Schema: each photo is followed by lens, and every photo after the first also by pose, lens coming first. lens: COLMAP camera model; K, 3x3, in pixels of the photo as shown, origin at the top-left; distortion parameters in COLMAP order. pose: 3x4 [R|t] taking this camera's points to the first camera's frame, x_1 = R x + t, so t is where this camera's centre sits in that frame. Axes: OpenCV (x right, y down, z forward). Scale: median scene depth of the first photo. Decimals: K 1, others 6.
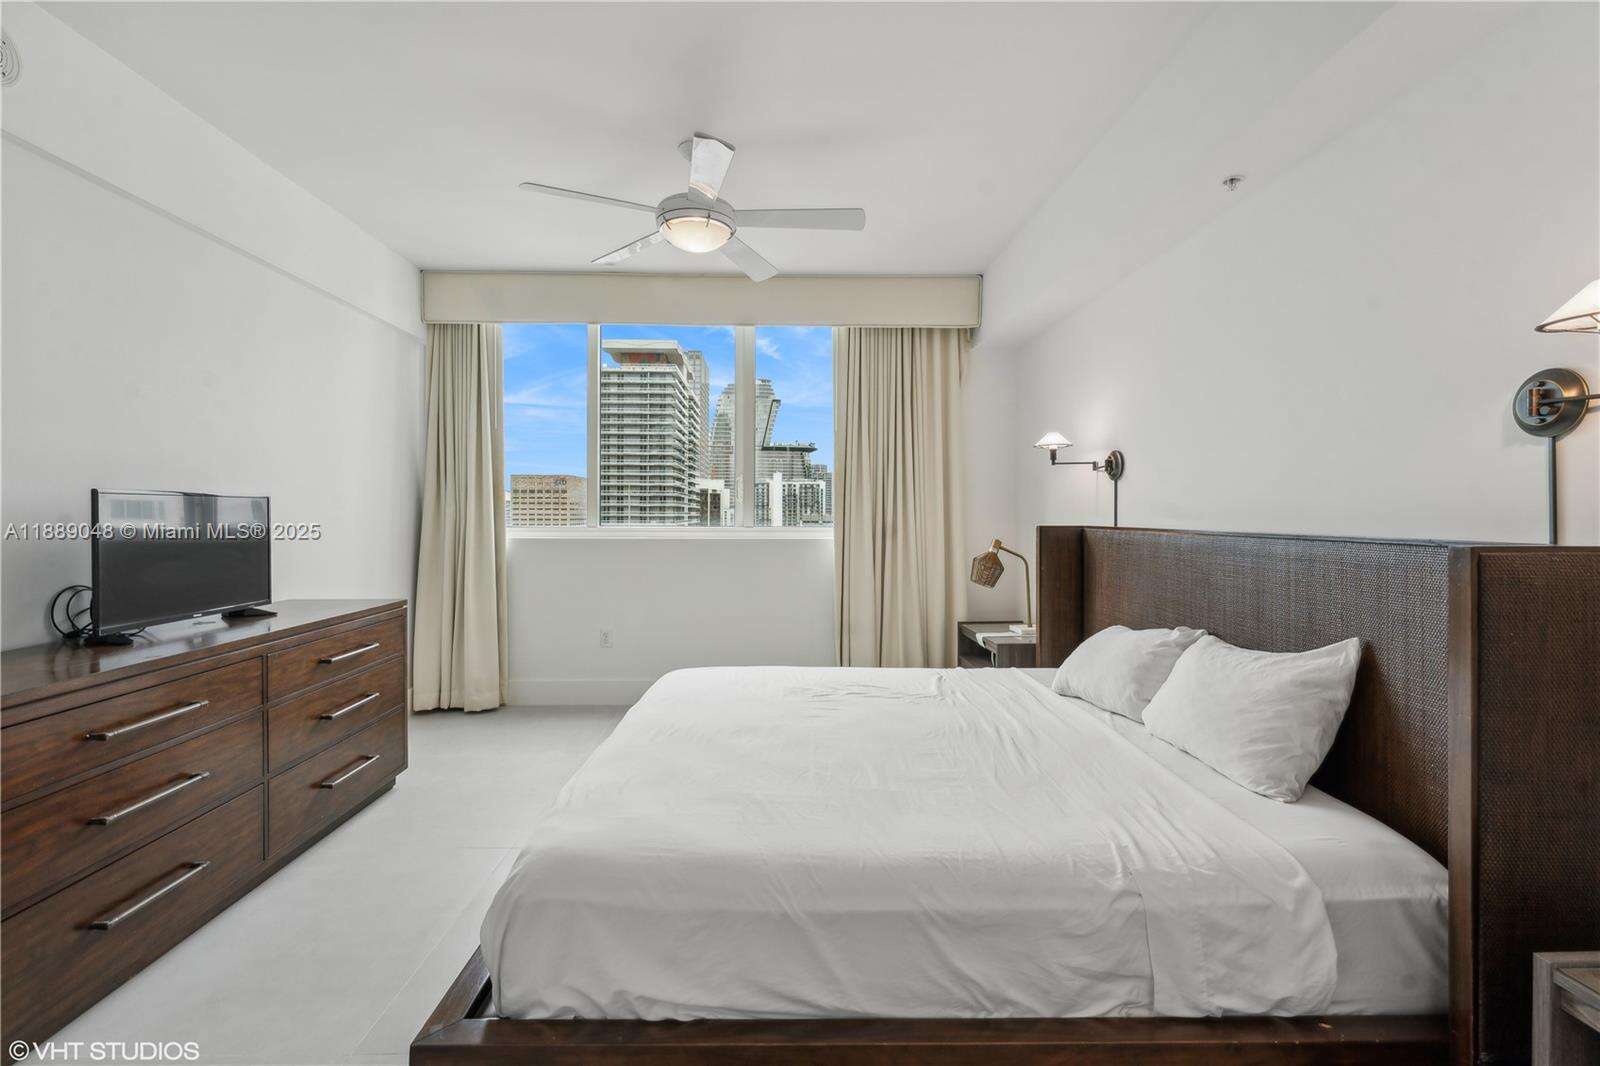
lens RADIAL K [[709.7, 0, 793.3], [0, 709.7, 514.9], [0, 0, 1]] dist [-0.001411, -0.000101]
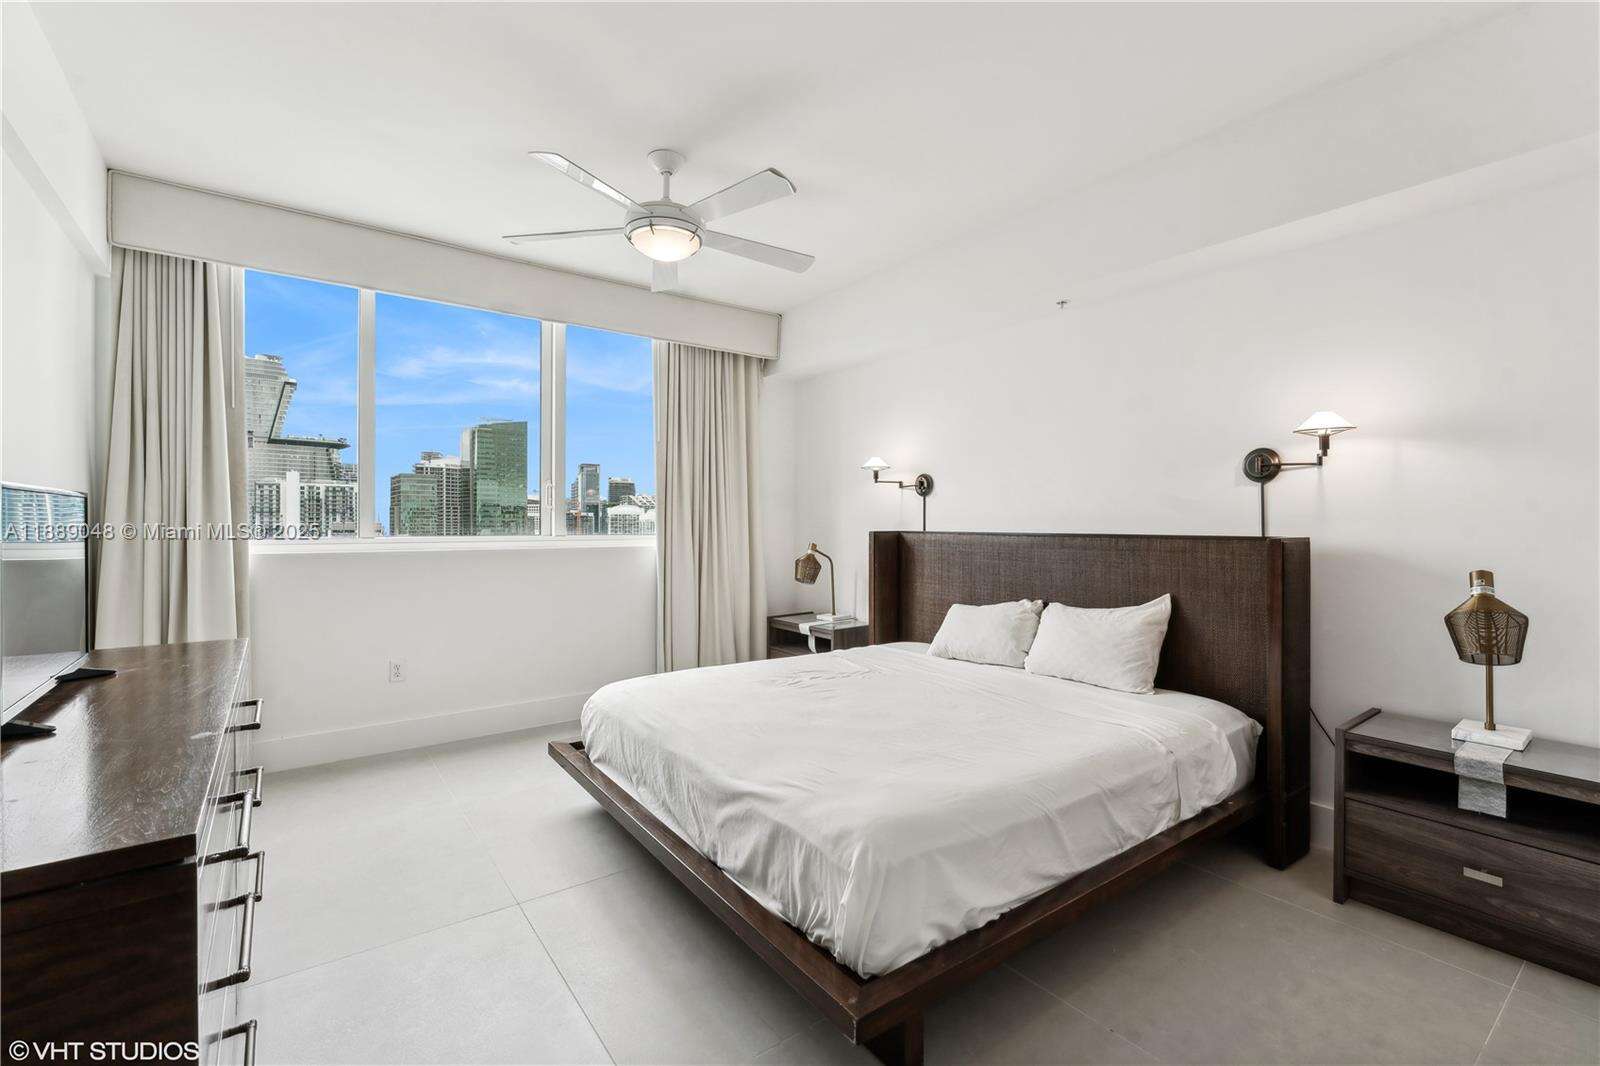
lens RADIAL K [[695.3, 0, 805.1], [0, 695.3, 521.0], [0, 0, 1]] dist [-0.003237, -0.000219]
pose [[0.813654, 0.001037, 0.581348, -0.433990], [0.000456, 0.999997, -0.002422, 0.000417], [-0.581349, 0.002235, 0.813651, 0.068299]]
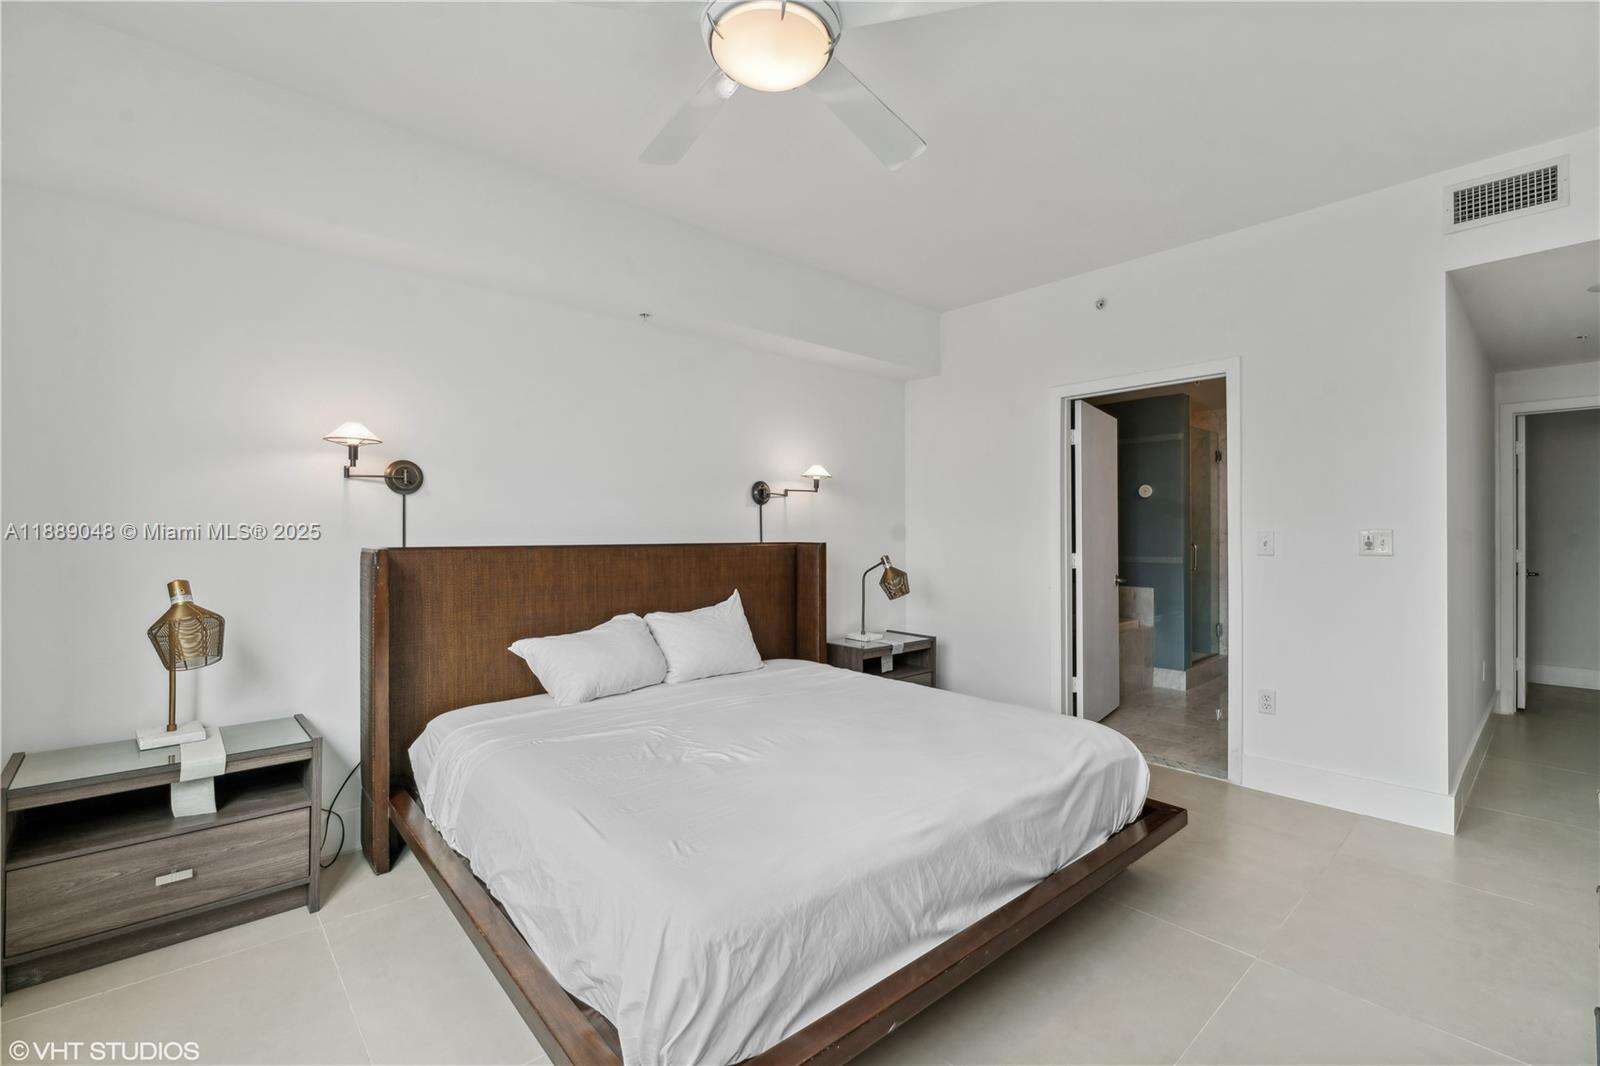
lens RADIAL K [[693.9, 0, 802.7], [0, 693.9, 531.0], [0, 0, 1]] dist [-0.000844, -0.000068]
pose [[-0.641442, 0.000320, 0.767172, -0.467047], [0.001195, 0.999999, 0.000582, -0.002347], [-0.767171, 0.001290, -0.641442, 1.059628]]
